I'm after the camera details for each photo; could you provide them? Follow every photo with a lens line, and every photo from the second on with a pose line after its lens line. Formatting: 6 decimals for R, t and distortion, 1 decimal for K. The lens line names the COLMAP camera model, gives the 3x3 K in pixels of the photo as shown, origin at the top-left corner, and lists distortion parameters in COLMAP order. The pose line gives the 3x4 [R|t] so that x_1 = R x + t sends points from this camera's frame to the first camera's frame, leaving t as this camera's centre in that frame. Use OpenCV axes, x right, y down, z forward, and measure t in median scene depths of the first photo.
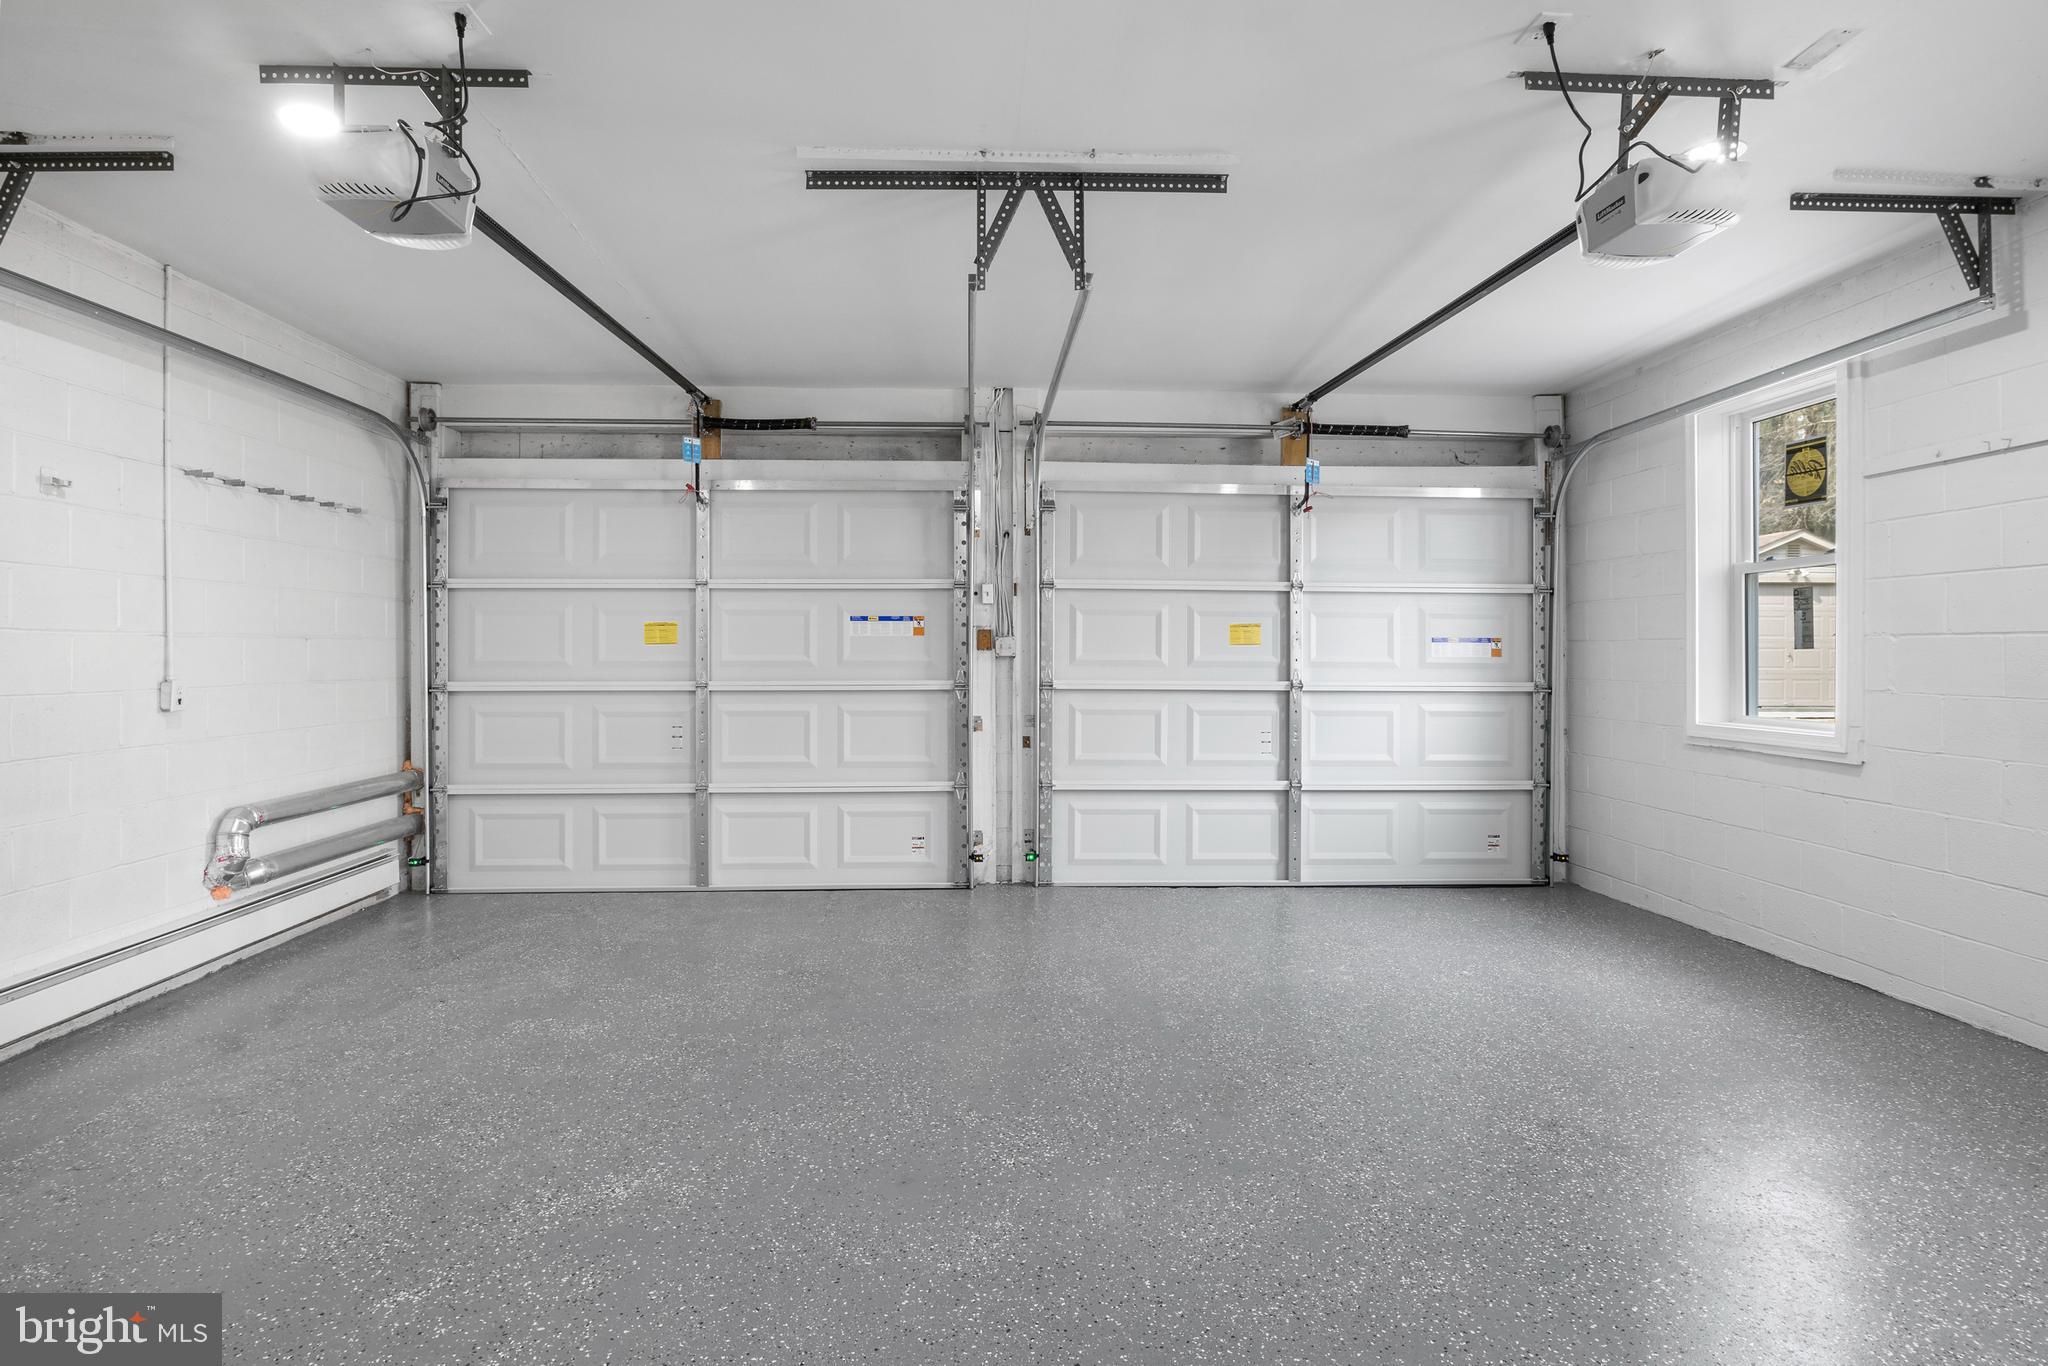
lens RADIAL K [[1039.7, 0, 1017.0], [0, 1039.7, 672.7], [0, 0, 1]] dist [-0.004245, -0.003416]
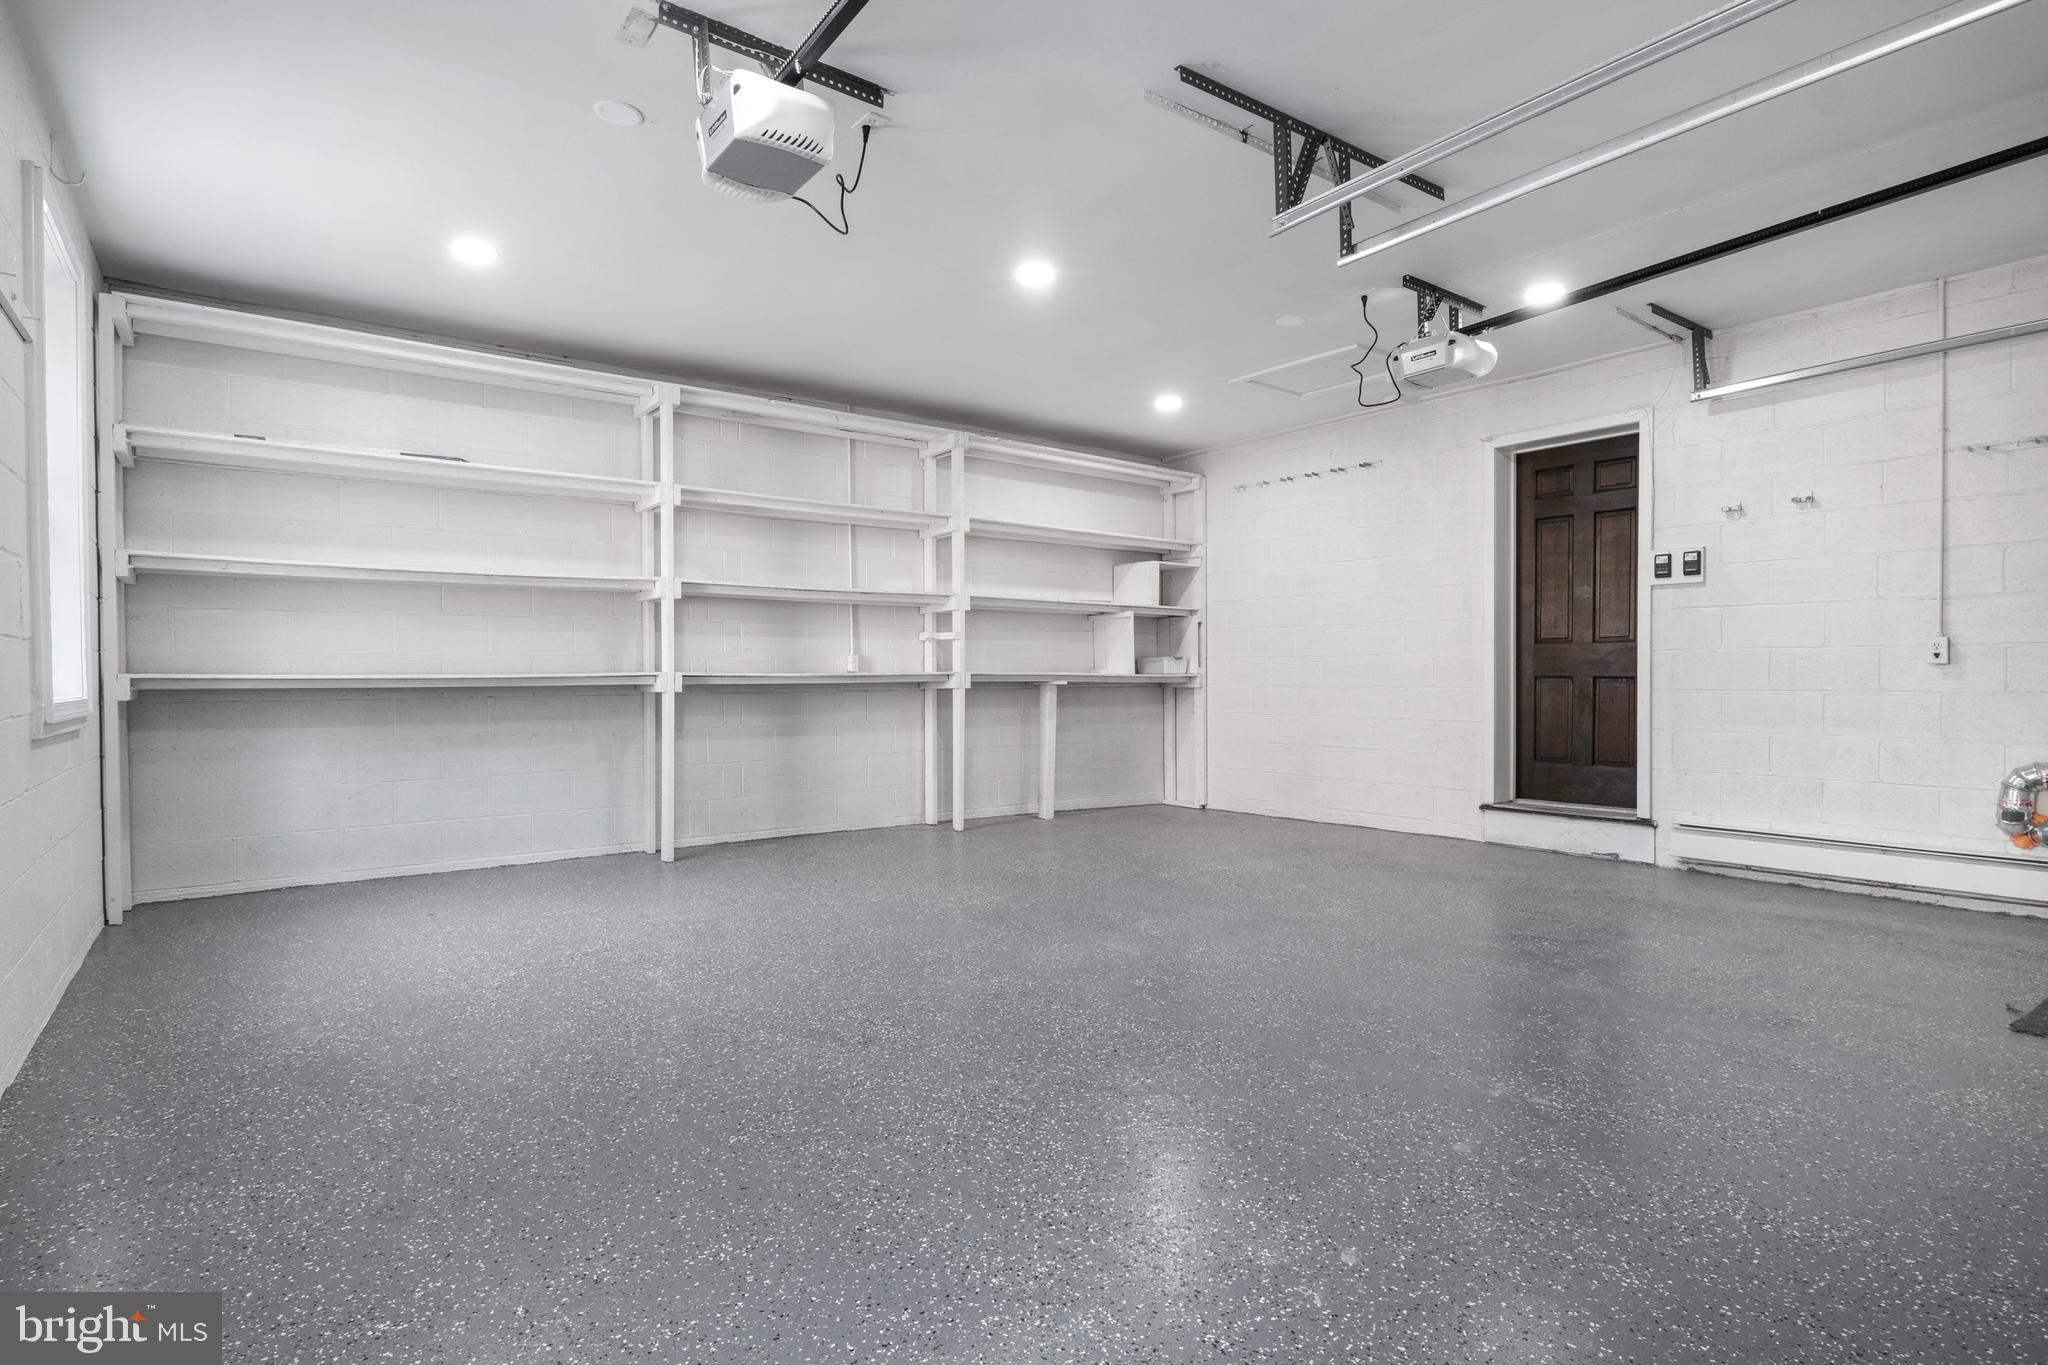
lens RADIAL K [[1039.7, 0, 1021.7], [0, 1039.7, 679.7], [0, 0, 1]] dist [-0.004245, -0.003416]
pose [[-0.825764, 0.006493, -0.563979, 0.829307], [-0.007289, 0.999727, 0.022181, 0.044061], [0.563969, 0.022427, -0.825491, 1.650548]]
